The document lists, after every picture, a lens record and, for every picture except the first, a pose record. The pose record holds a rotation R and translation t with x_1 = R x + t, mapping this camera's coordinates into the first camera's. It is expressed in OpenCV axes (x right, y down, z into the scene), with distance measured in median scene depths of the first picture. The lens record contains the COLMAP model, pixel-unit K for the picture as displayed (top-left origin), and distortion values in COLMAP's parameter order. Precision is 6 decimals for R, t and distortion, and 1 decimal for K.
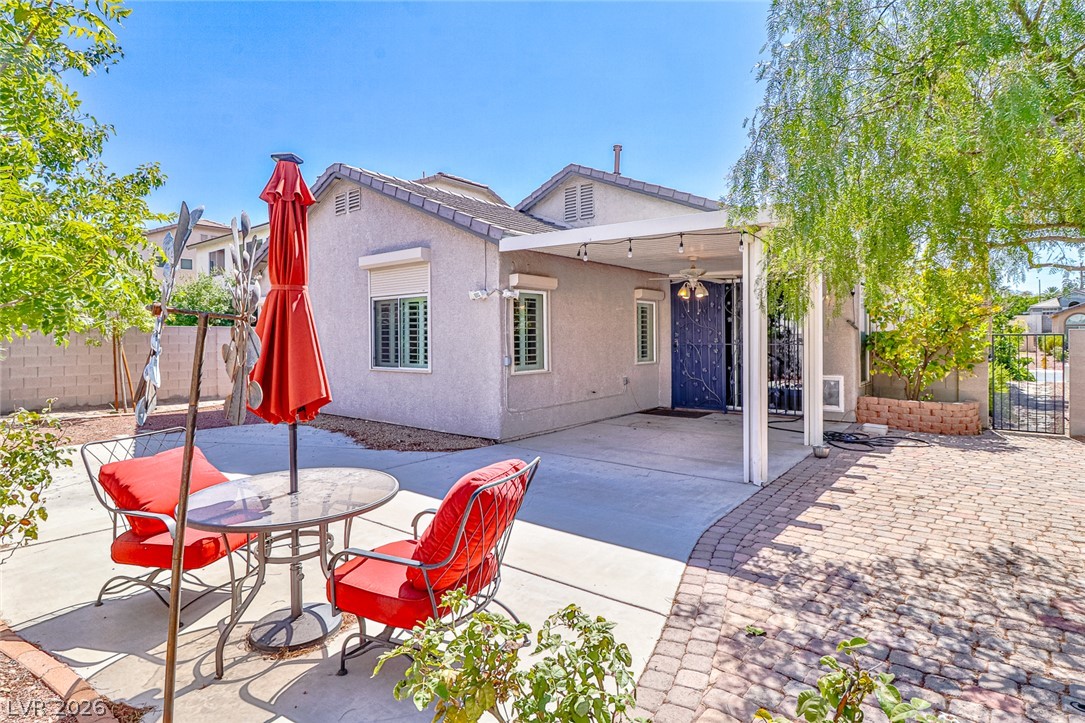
lens RADIAL K [[570.3, 0, 547.7], [0, 570.3, 340.6], [0, 0, 1]] dist [-0.001325, -0.012852]
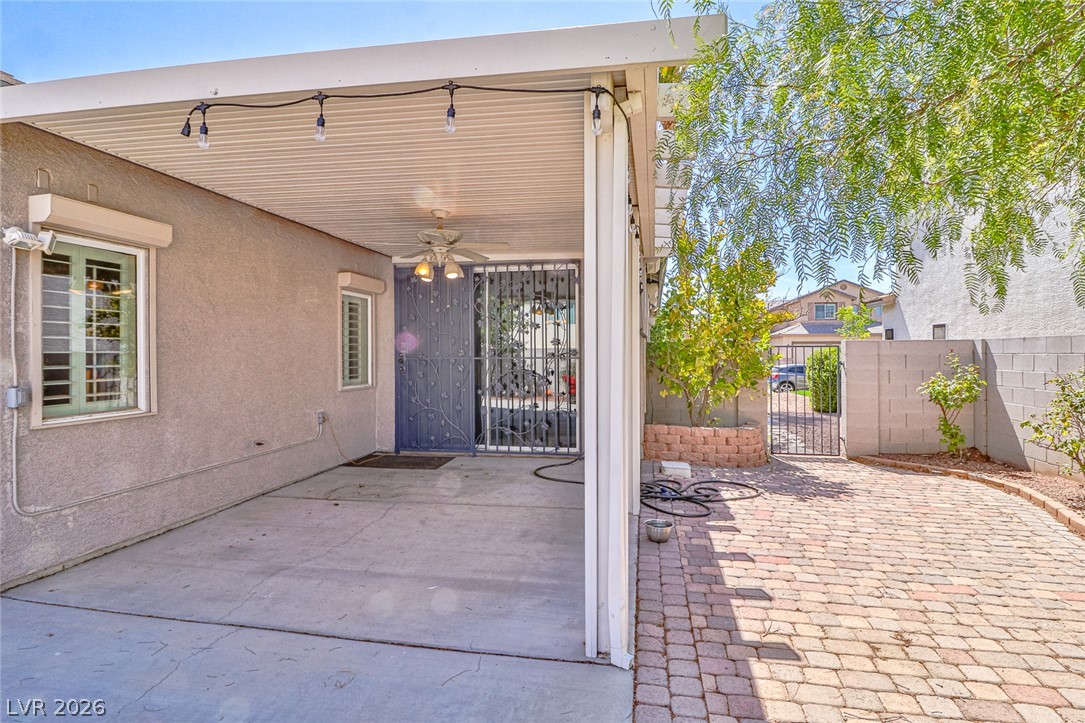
lens RADIAL K [[570.3, 0, 565.0], [0, 570.3, 349.3], [0, 0, 1]] dist [-0.001325, -0.012852]
pose [[0.865353, 0.005971, 0.501127, 0.059585], [0.000746, 0.999913, -0.013204, 0.005334], [-0.501162, 0.011800, 0.865273, 0.362476]]
